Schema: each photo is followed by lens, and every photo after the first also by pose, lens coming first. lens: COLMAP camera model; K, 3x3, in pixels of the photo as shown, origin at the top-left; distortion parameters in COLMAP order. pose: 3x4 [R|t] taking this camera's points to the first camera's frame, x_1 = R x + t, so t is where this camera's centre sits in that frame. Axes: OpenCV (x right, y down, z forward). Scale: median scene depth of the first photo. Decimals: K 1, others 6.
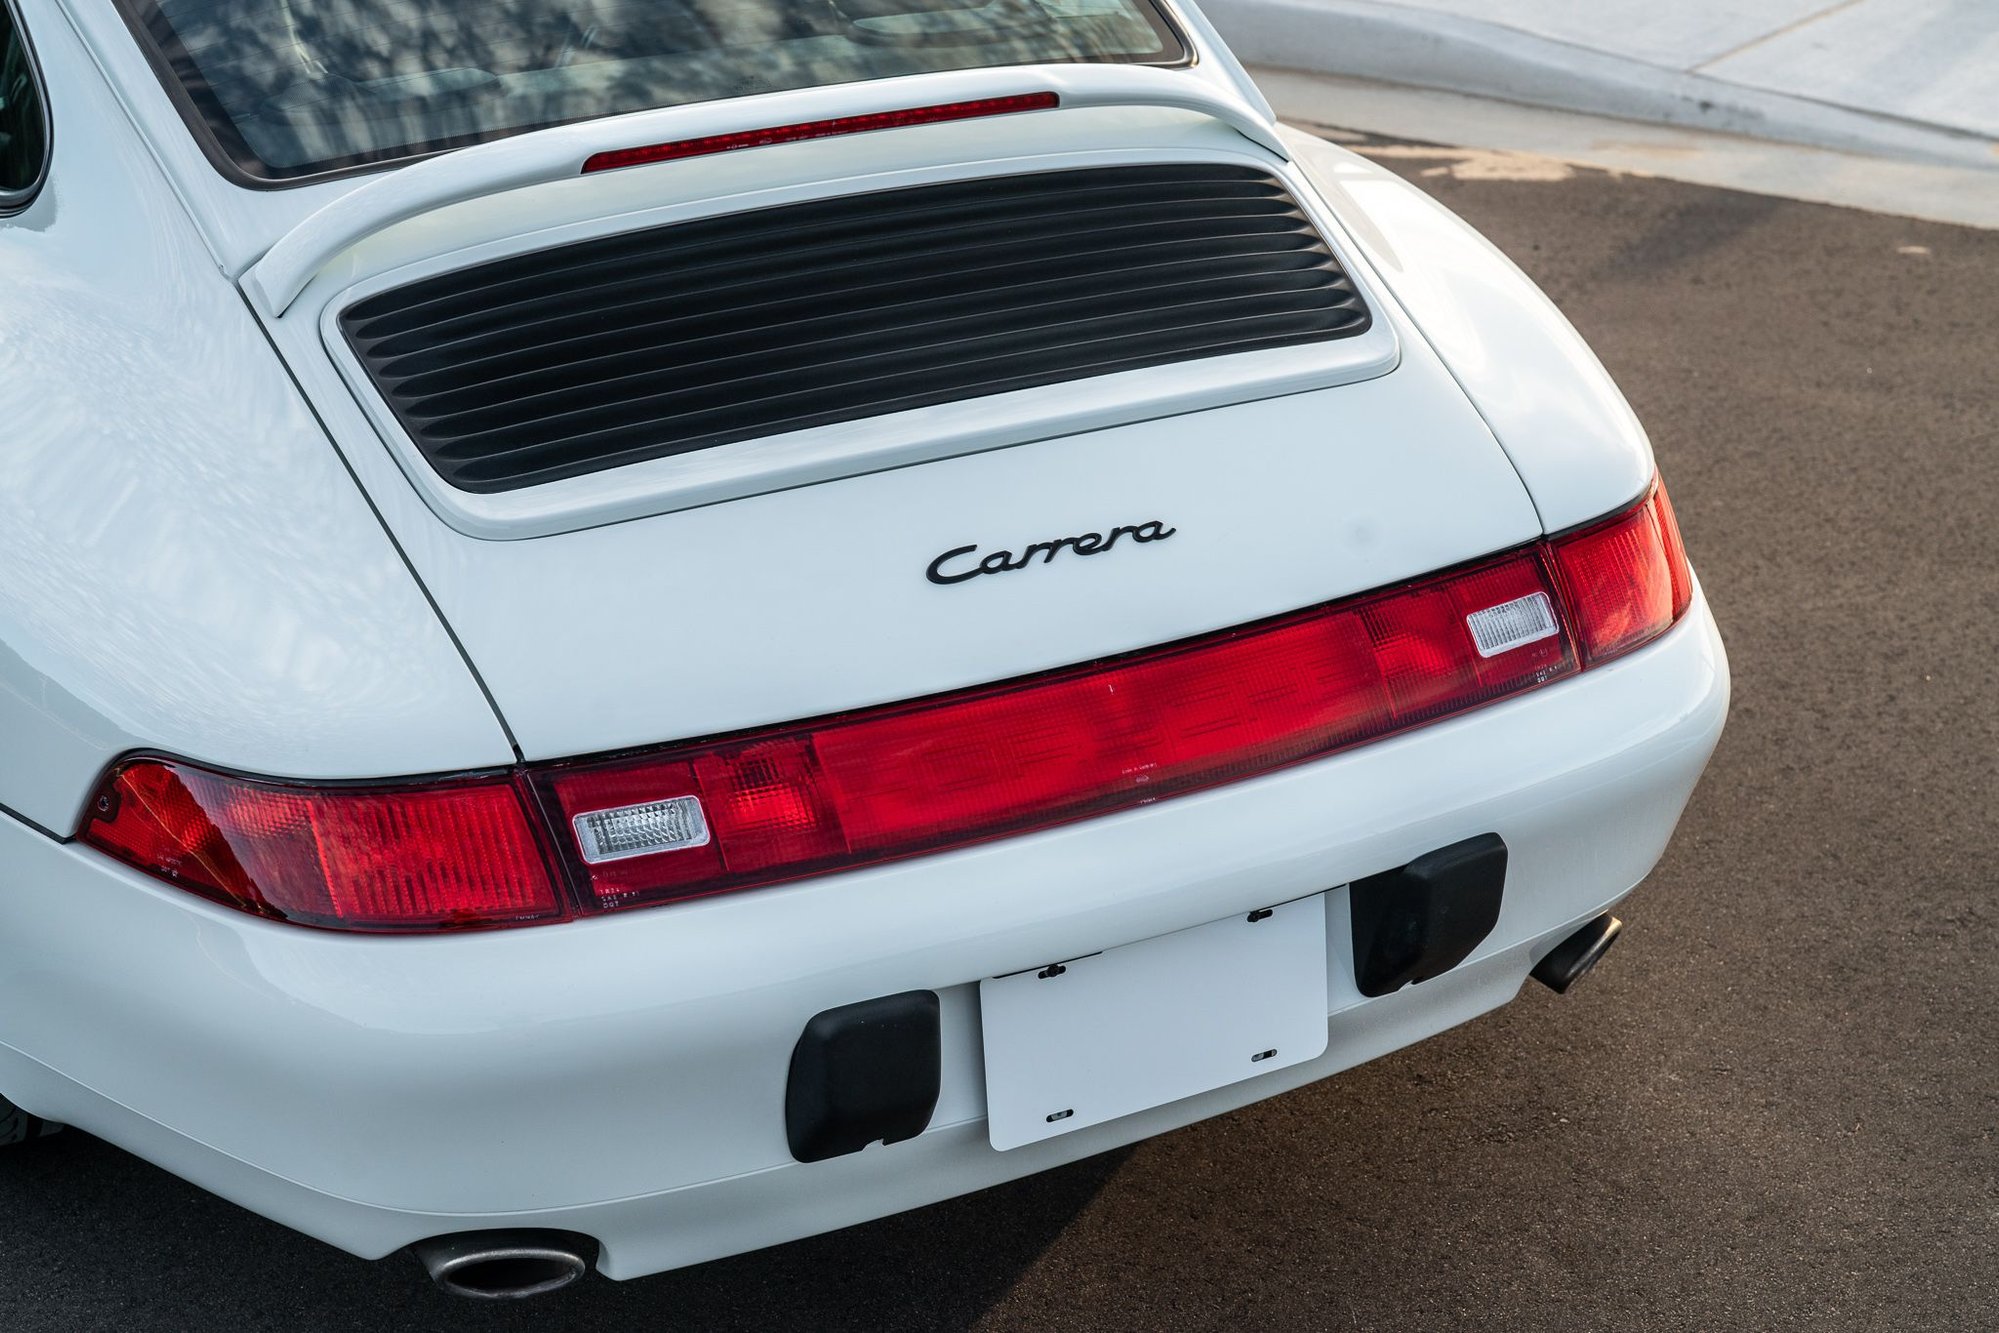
lens RADIAL K [[2898.8, 0, 948.0], [0, 2898.8, 707.4], [0, 0, 1]] dist [0.003597, 0.000000]
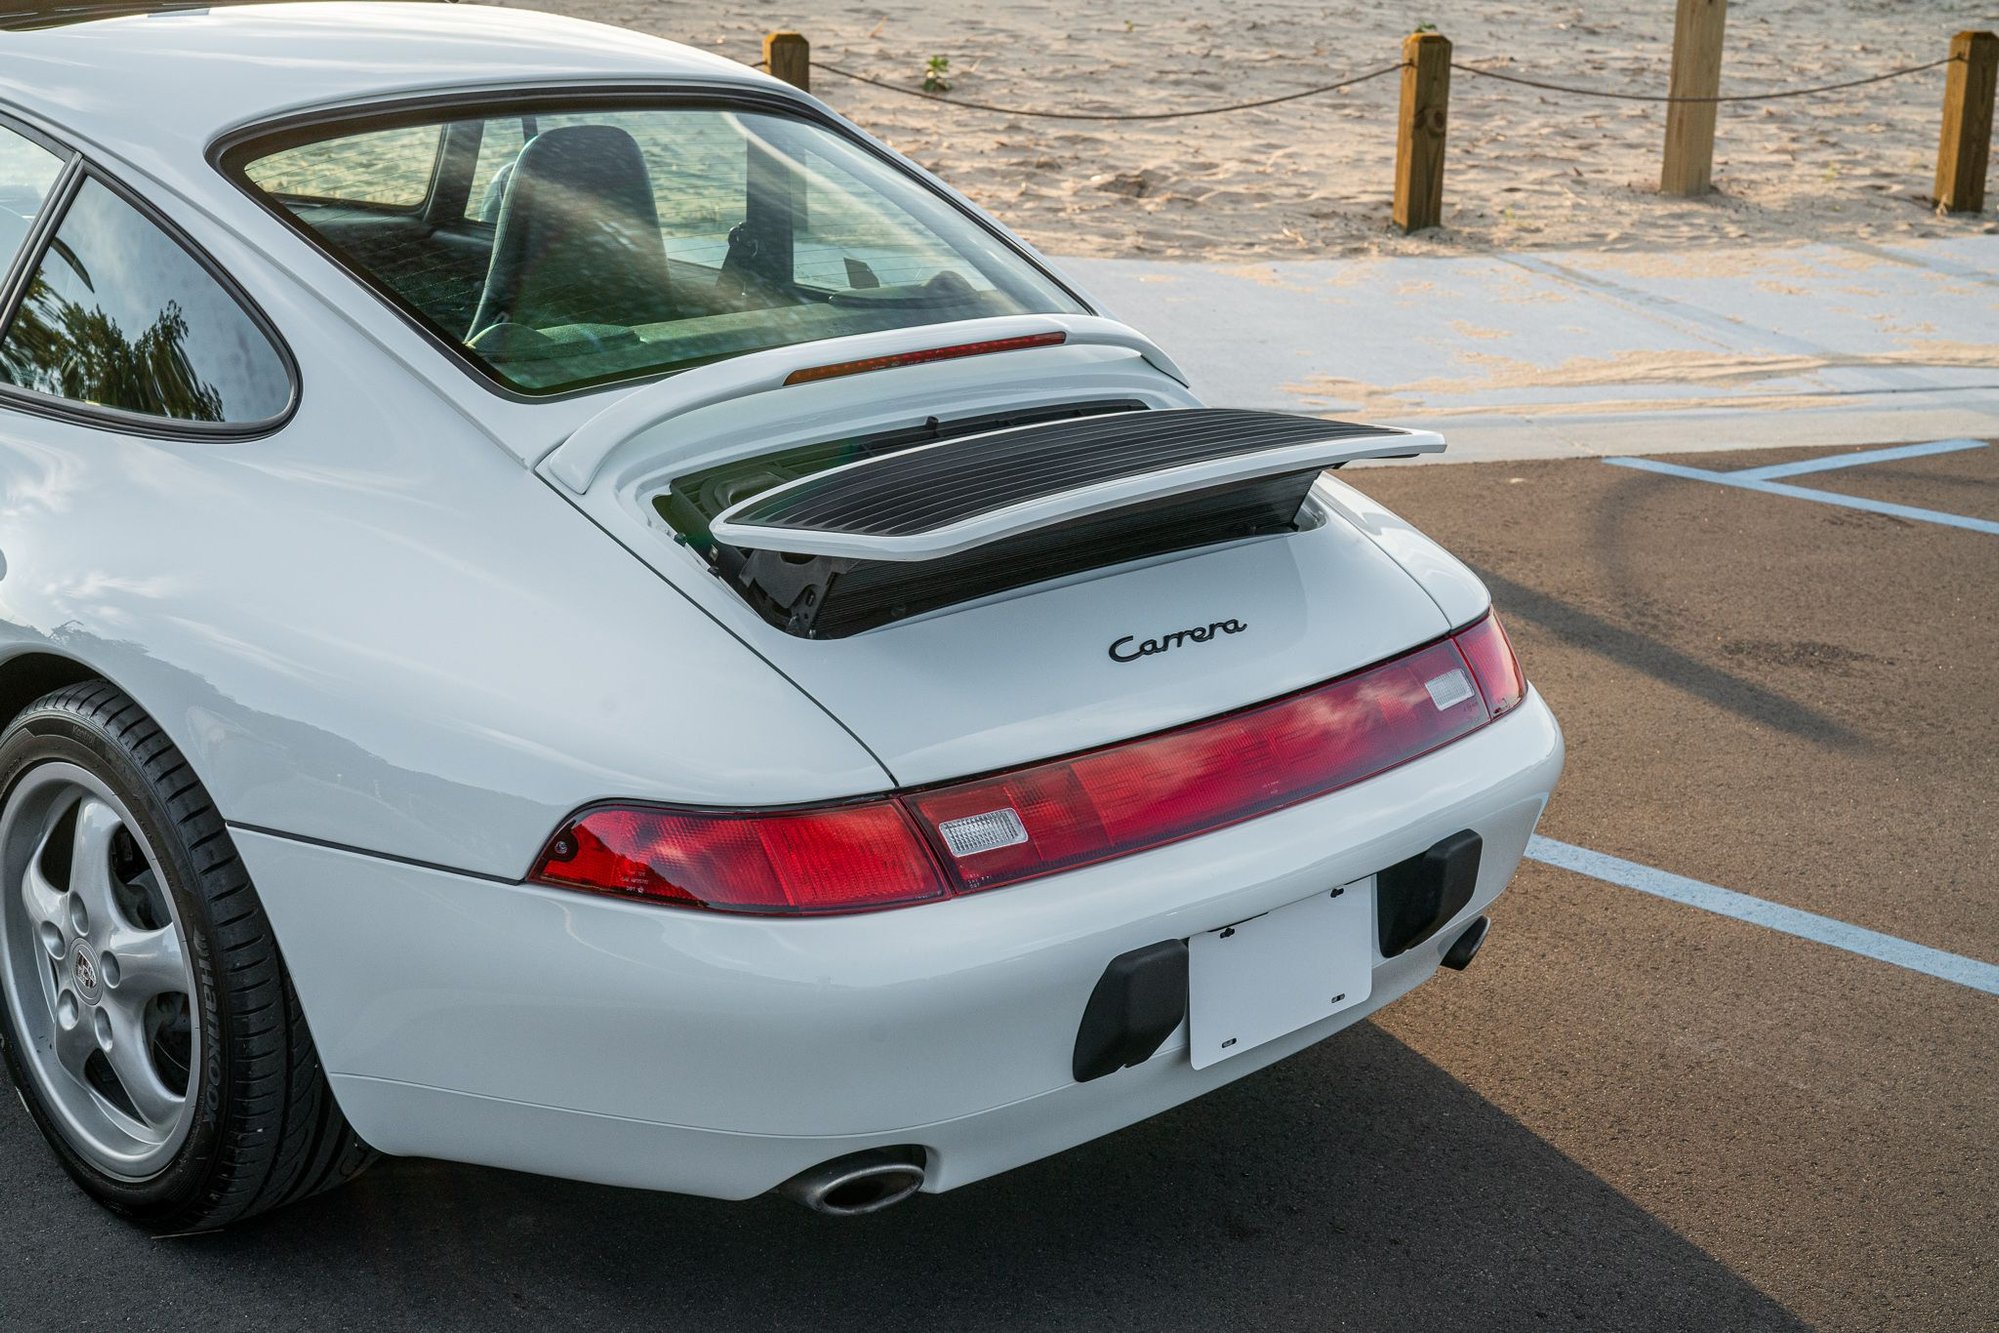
lens RADIAL K [[2898.8, 0, 981.7], [0, 2898.8, 681.9], [0, 0, 1]] dist [0.003597, 0.000000]
pose [[0.949319, -0.043536, 0.311285, -0.493543], [0.085031, 0.989004, -0.120997, 0.128028], [-0.302595, 0.141334, 0.942582, -0.284847]]
